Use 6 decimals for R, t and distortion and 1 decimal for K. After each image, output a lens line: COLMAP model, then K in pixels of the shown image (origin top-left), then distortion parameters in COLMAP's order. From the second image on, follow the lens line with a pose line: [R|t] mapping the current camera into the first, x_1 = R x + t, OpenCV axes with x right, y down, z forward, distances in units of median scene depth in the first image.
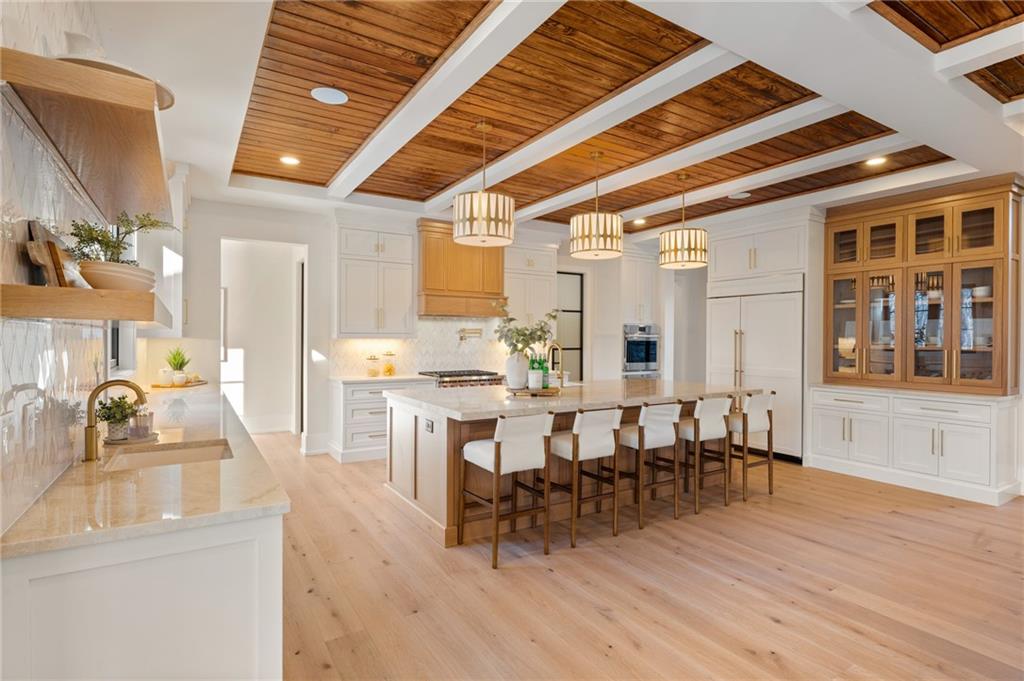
lens RADIAL K [[517.3, 0, 514.0], [0, 517.3, 339.5], [0, 0, 1]] dist [-0.005109, 0.000266]
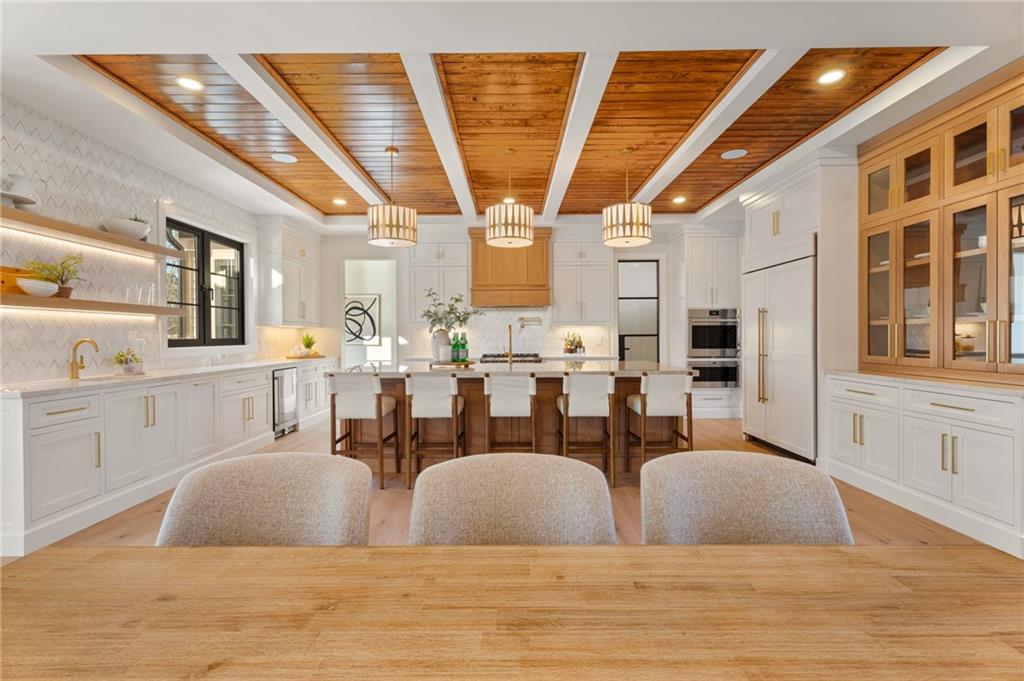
lens RADIAL K [[462.7, 0, 509.6], [0, 462.7, 341.1], [0, 0, 1]] dist [0.002039, -0.000404]
pose [[0.847918, -0.004394, -0.530109, 0.591017], [0.008869, 0.999943, 0.005899, 0.035207], [0.530053, -0.009703, 0.847909, 0.142256]]
